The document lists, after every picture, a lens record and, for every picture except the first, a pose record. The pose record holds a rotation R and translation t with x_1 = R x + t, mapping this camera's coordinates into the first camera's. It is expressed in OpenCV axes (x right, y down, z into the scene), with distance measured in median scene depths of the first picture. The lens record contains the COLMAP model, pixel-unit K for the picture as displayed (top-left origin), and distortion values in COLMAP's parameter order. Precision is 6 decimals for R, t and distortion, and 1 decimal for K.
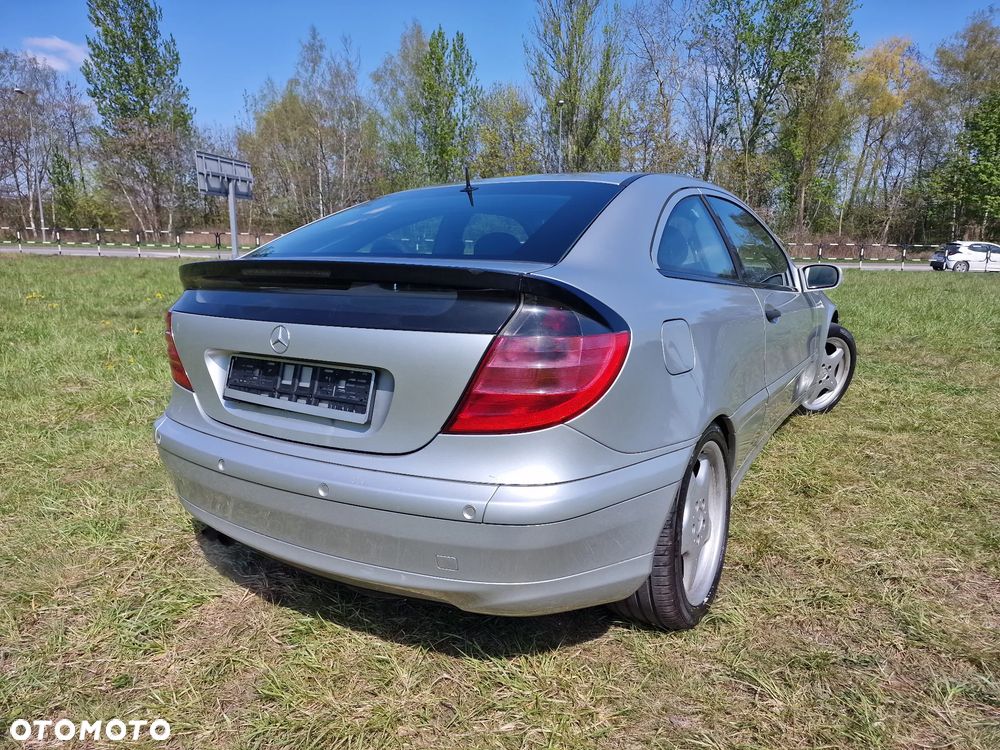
lens RADIAL K [[669.6, 0, 504.5], [0, 669.6, 366.6], [0, 0, 1]] dist [0.068999, -0.054630]
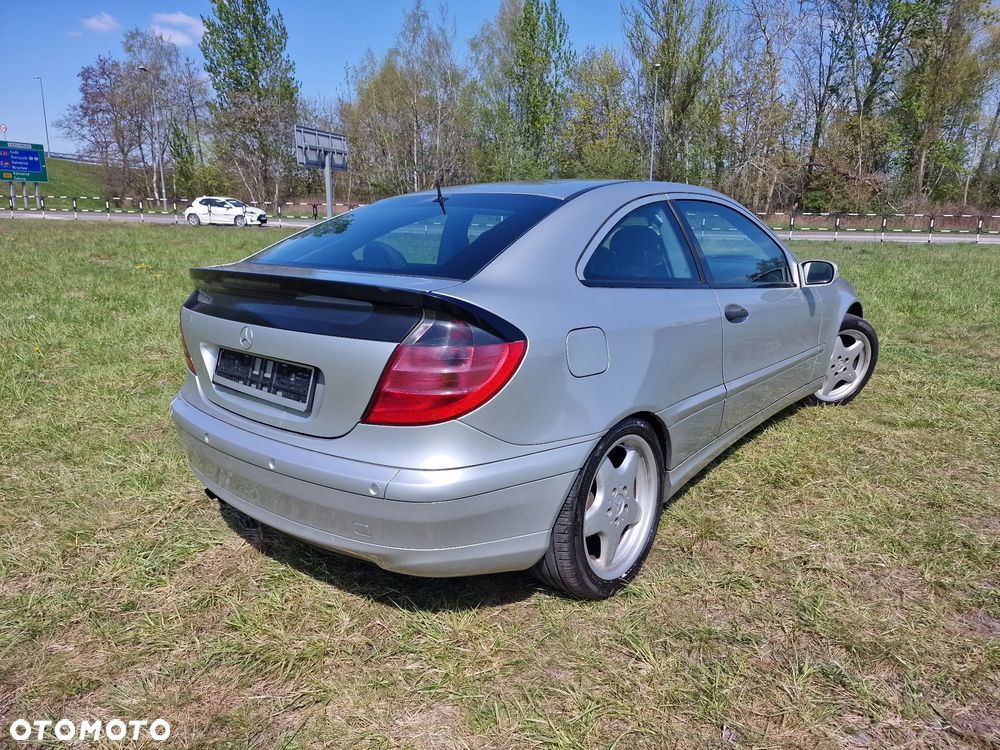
lens RADIAL K [[669.6, 0, 508.8], [0, 669.6, 362.8], [0, 0, 1]] dist [0.068999, -0.054630]
pose [[0.991186, 0.031290, -0.128728, 0.111683], [-0.025973, 0.998747, 0.042777, -0.023038], [0.129905, -0.039057, 0.990757, -0.054052]]
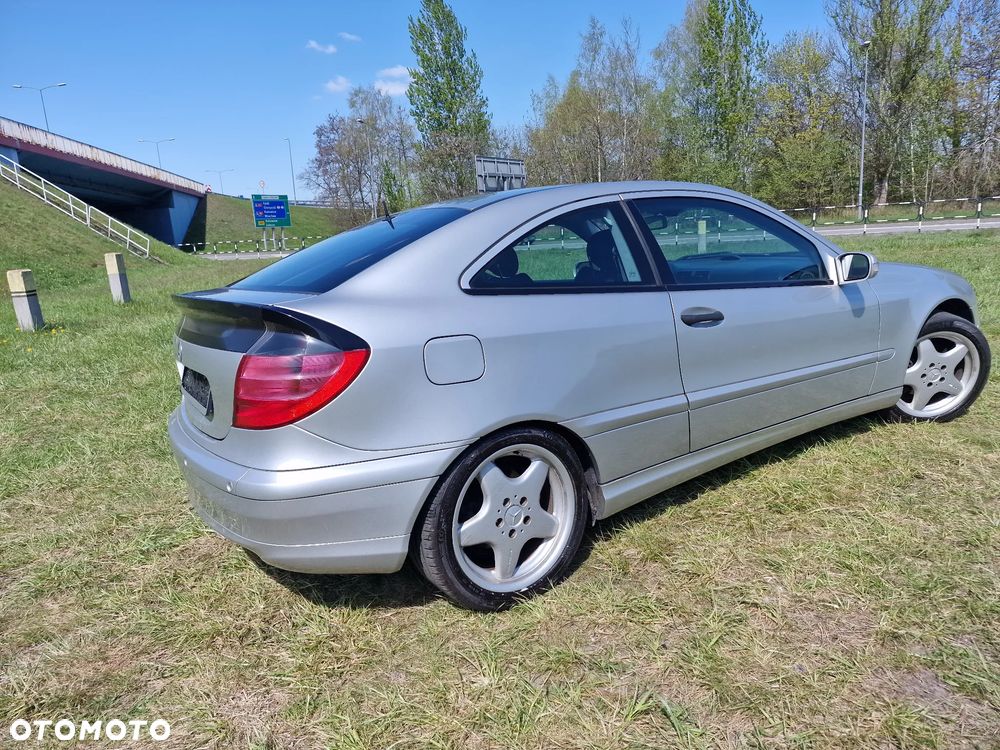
lens RADIAL K [[669.6, 0, 495.8], [0, 669.6, 361.4], [0, 0, 1]] dist [0.068999, -0.054630]
pose [[0.904214, 0.015238, -0.426808, 0.330732], [-0.005711, 0.999705, 0.023592, -0.022293], [0.427042, -0.018895, 0.904034, 0.003379]]
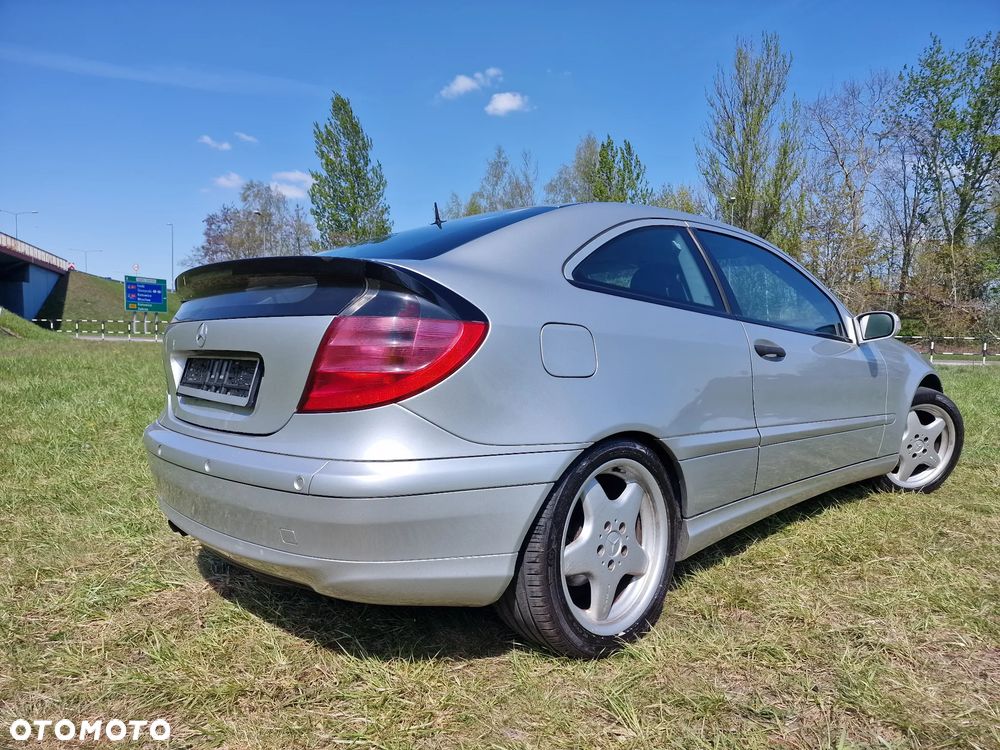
lens RADIAL K [[669.6, 0, 509.9], [0, 669.6, 382.0], [0, 0, 1]] dist [0.068999, -0.054630]
pose [[0.968926, 0.020792, -0.246474, 0.171263], [-0.050639, 0.992029, -0.115384, 0.054905], [0.242111, 0.124280, 0.962256, 0.017879]]
